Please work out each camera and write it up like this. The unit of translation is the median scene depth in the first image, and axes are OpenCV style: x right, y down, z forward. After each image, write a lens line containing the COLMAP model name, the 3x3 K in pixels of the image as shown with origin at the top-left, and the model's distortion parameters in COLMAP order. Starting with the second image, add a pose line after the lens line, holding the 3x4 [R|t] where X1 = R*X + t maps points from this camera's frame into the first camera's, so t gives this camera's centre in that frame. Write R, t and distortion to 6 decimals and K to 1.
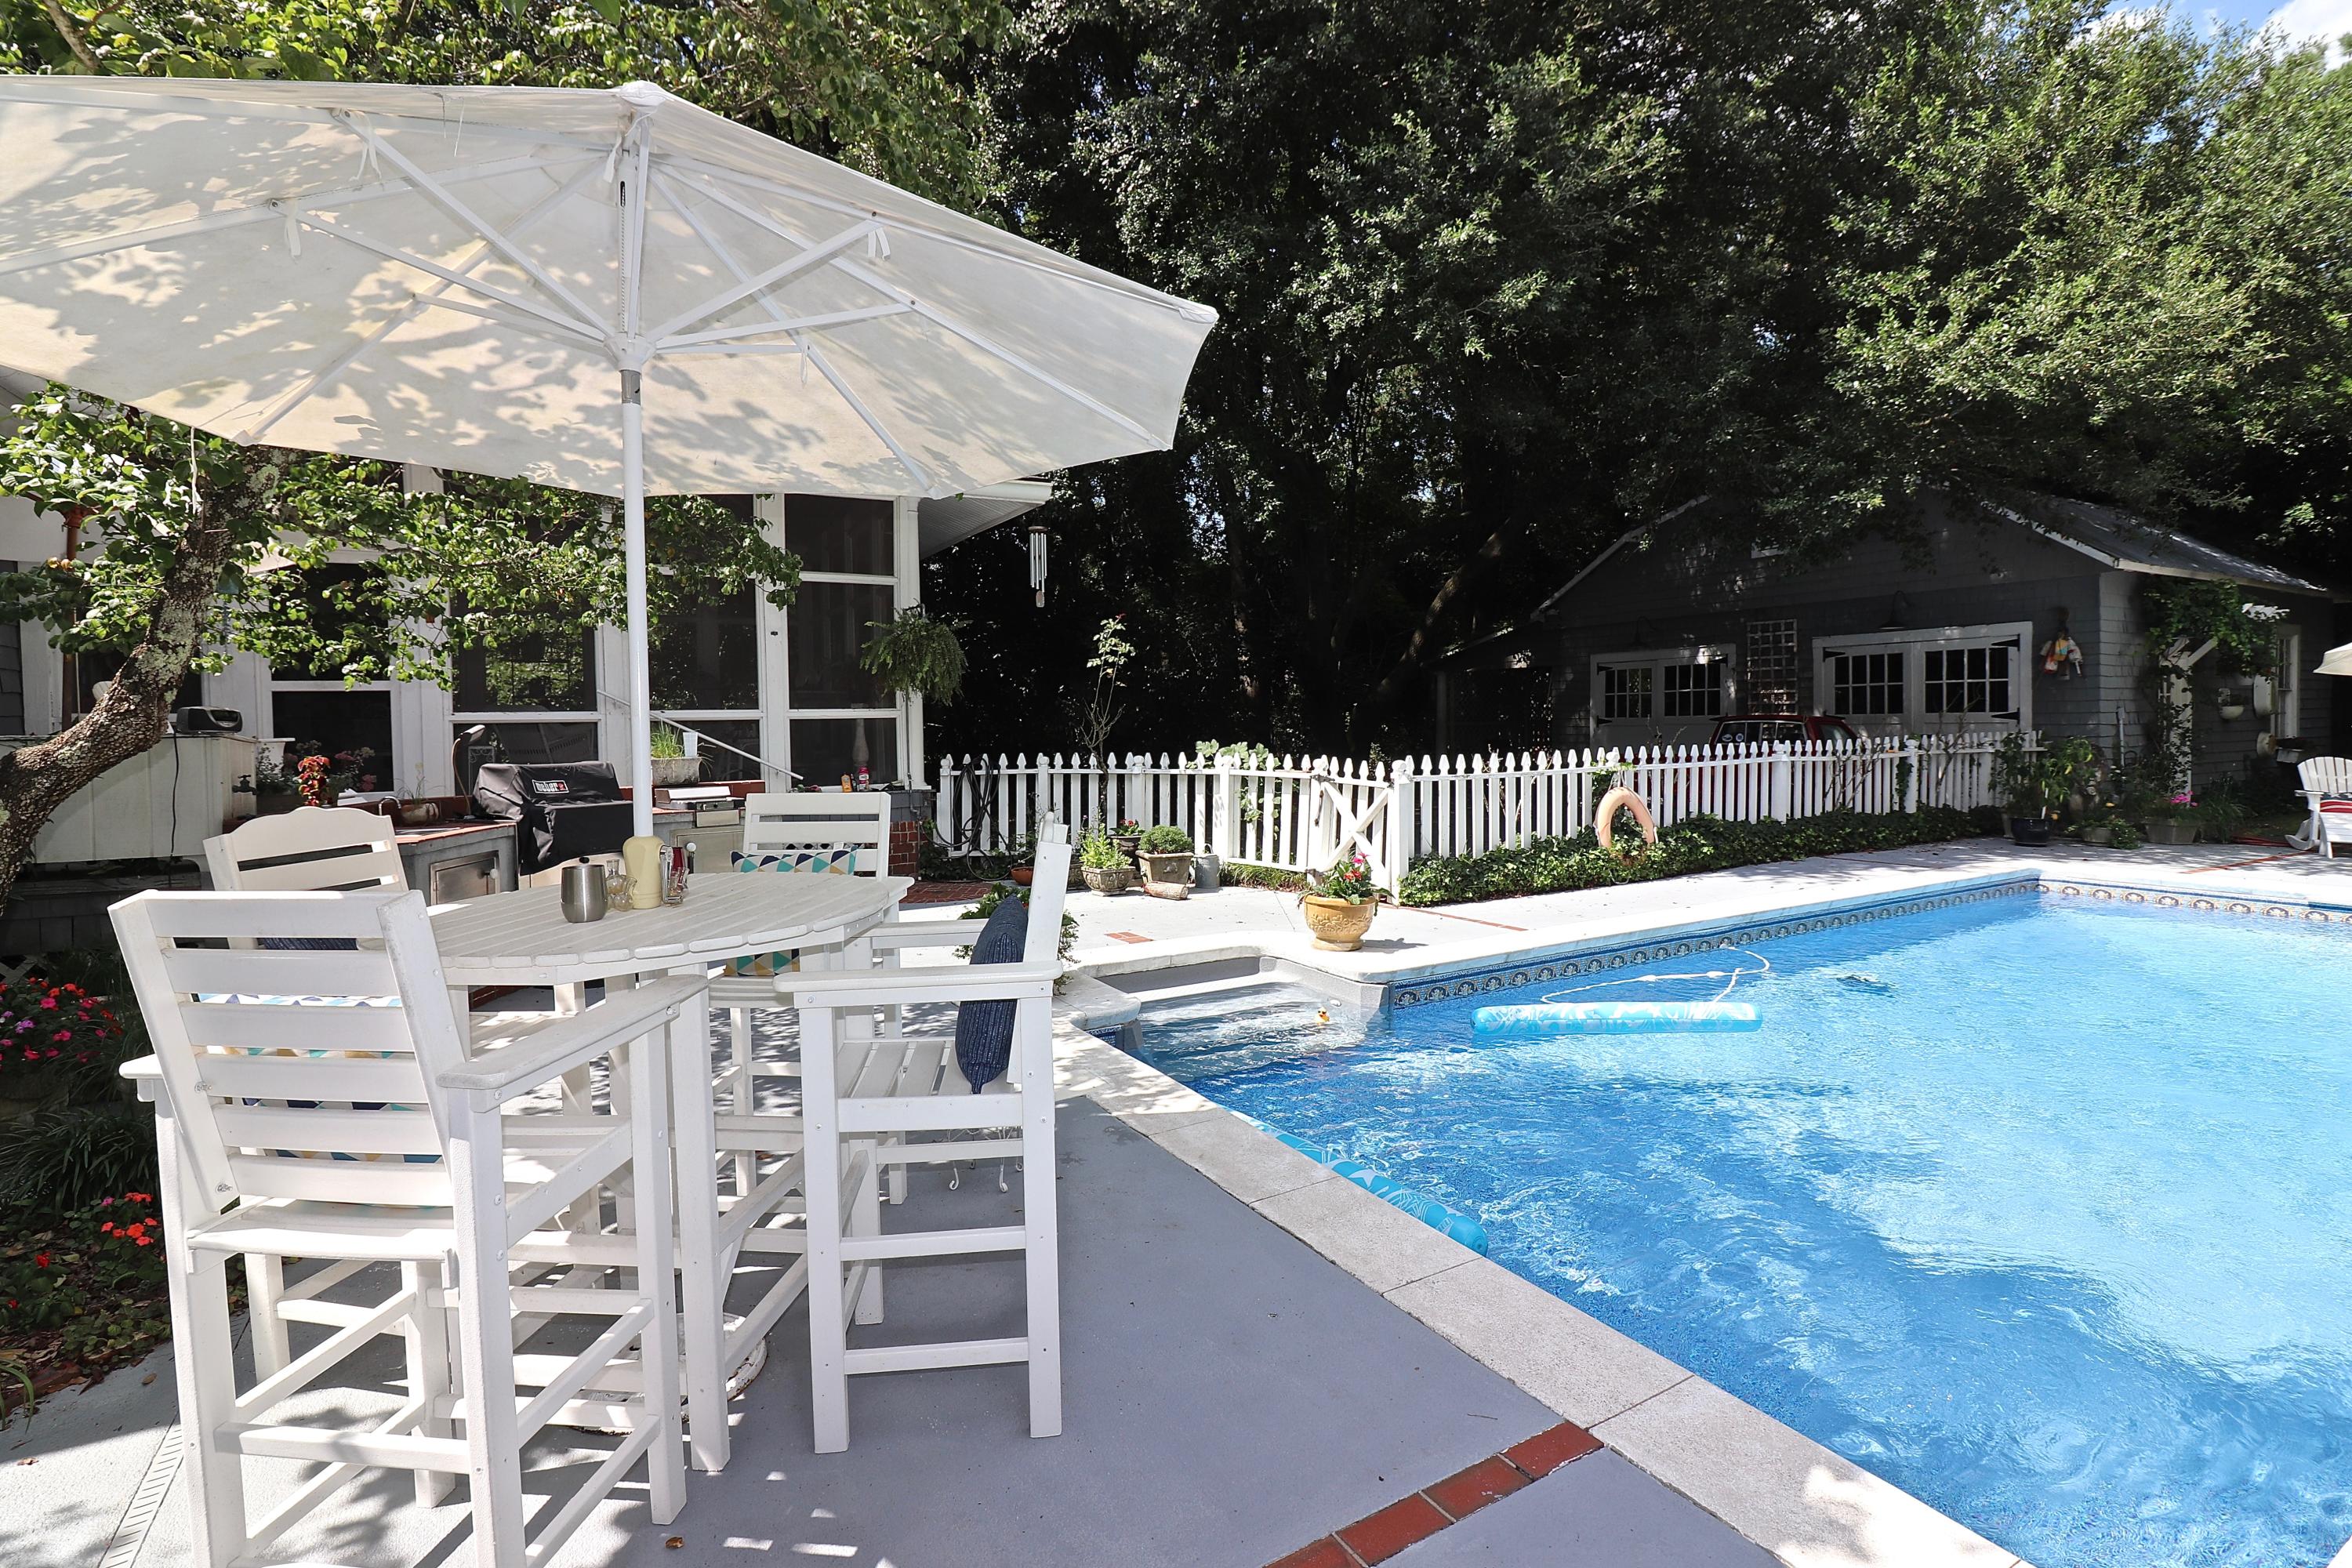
lens RADIAL K [[1098.9, 0, 1138.3], [0, 1098.9, 760.7], [0, 0, 1]] dist [-0.001983, -0.011250]
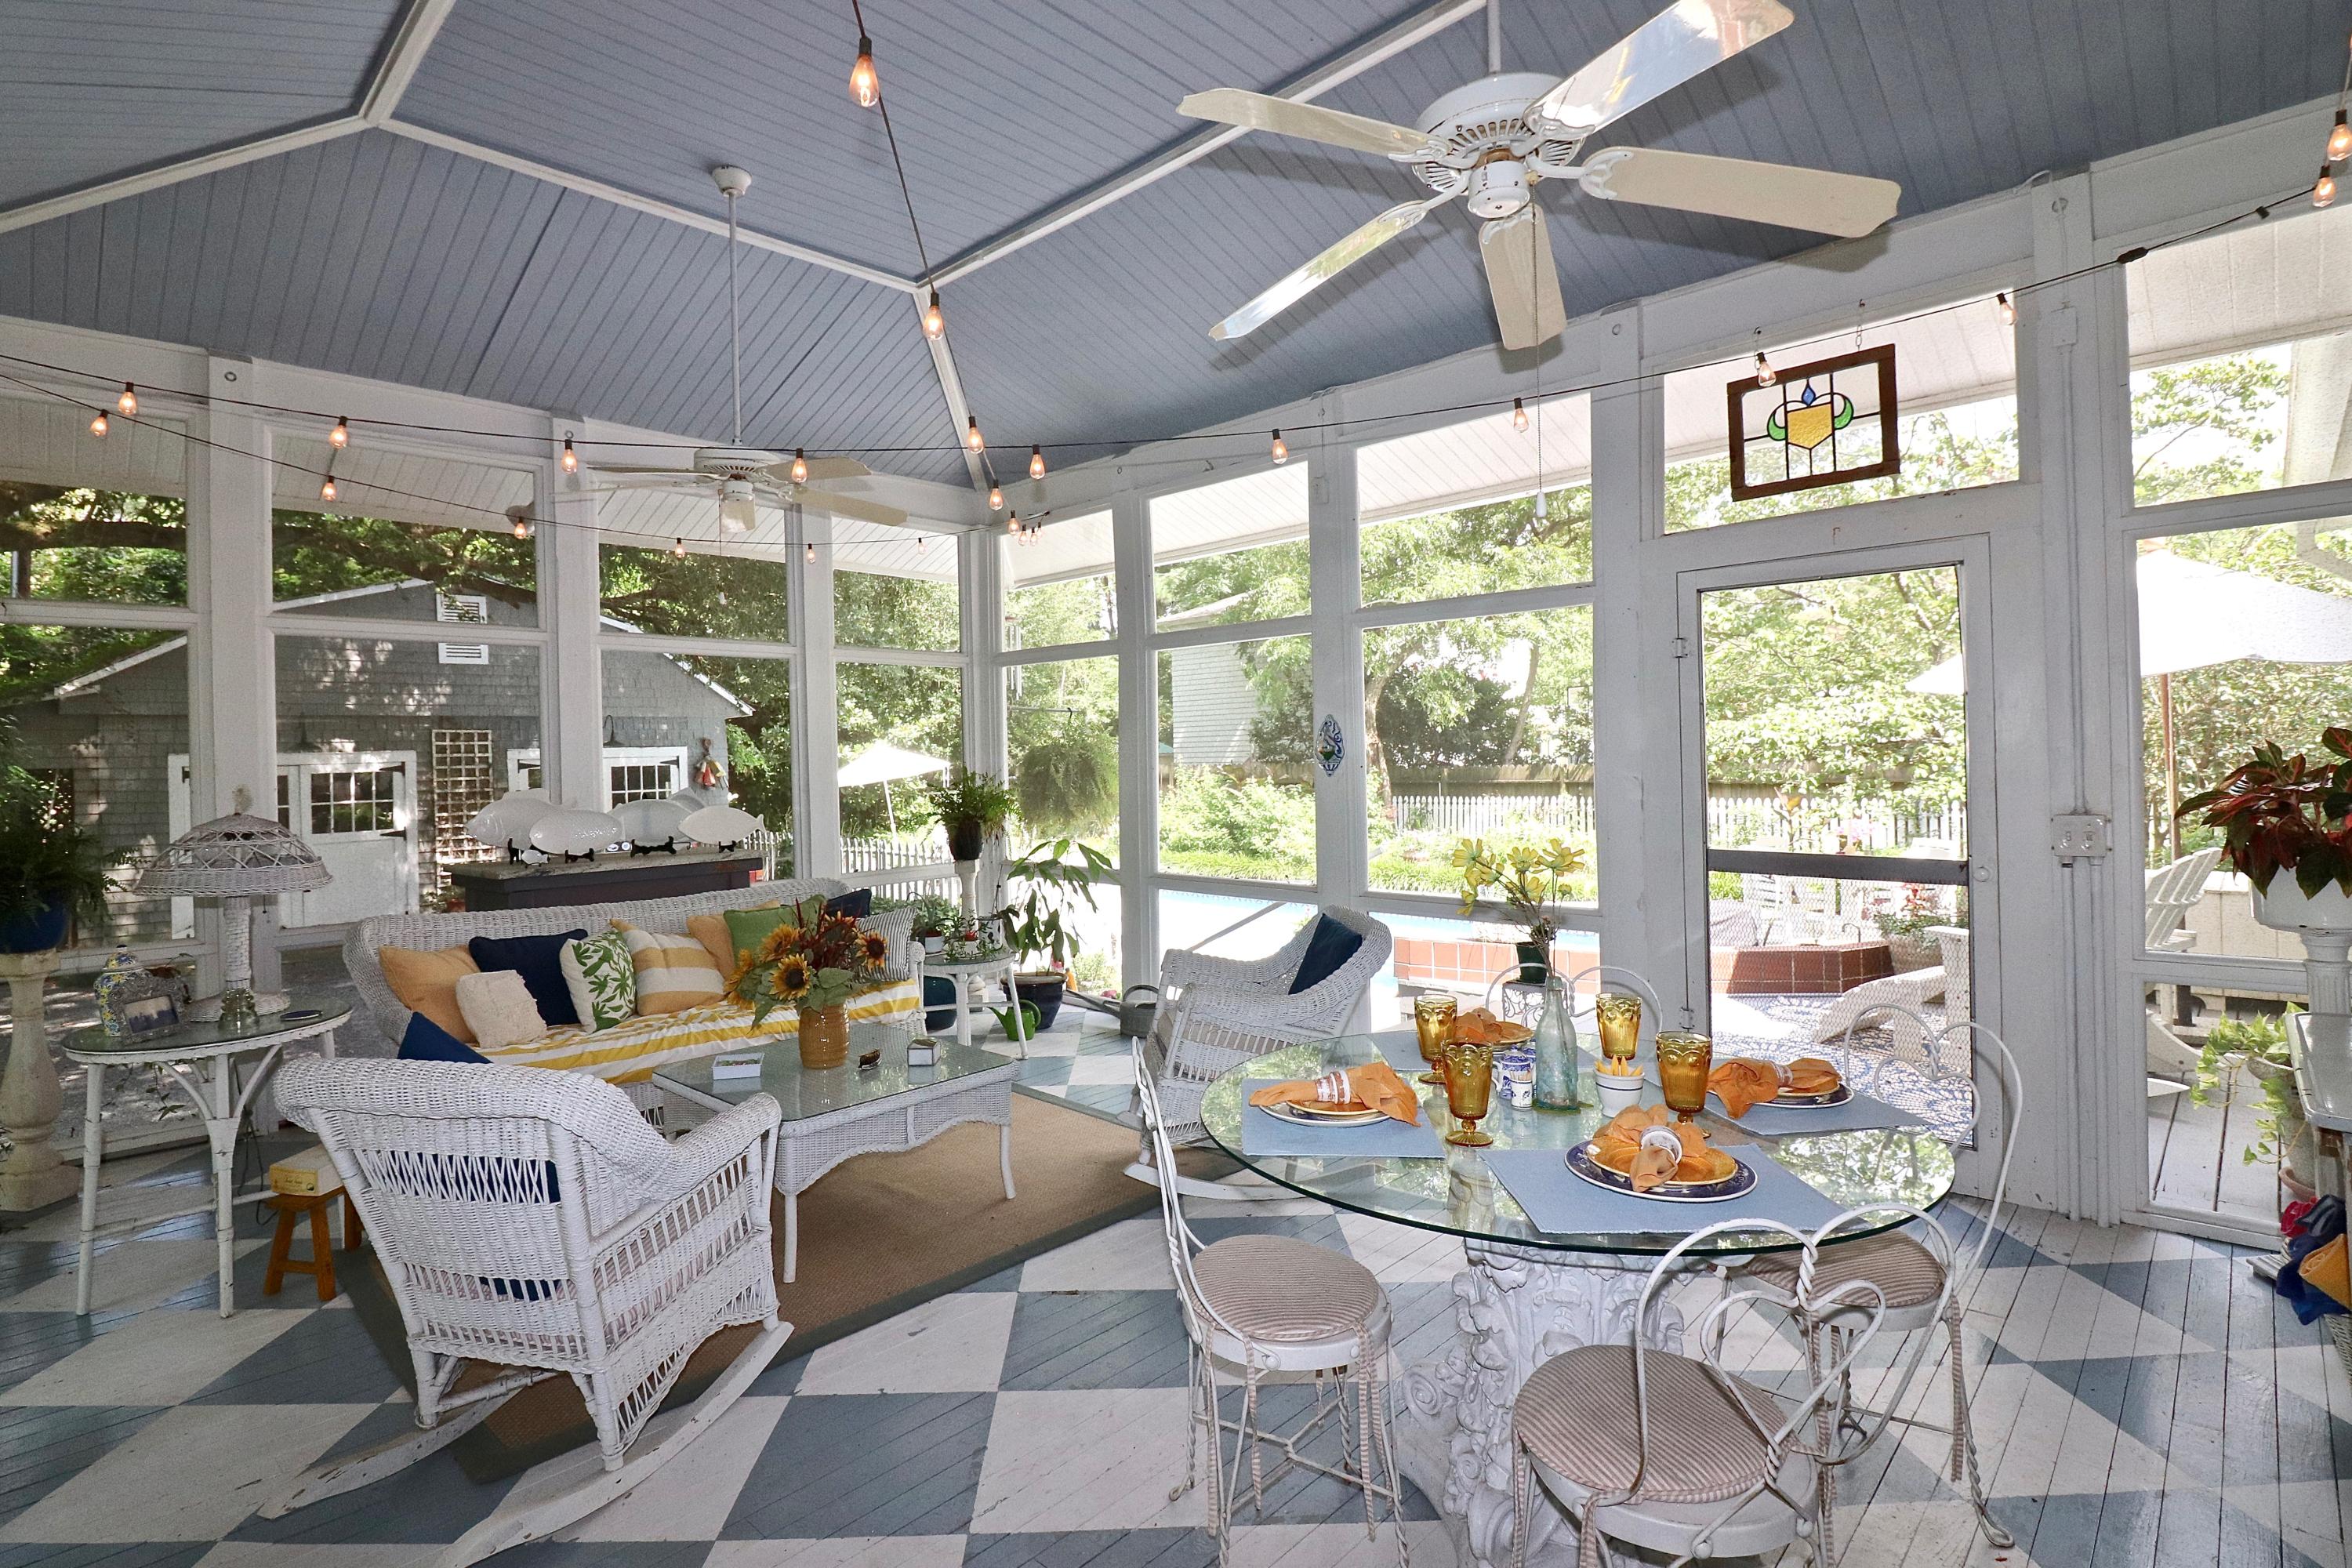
lens RADIAL K [[1098.9, 0, 1138.3], [0, 1098.9, 760.7], [0, 0, 1]] dist [-0.001983, -0.011250]
pose [[-0.293167, 0.015522, 0.955935, -0.920340], [0.063399, 0.997983, 0.003238, -0.110576], [-0.953957, 0.061555, -0.293560, 1.211014]]
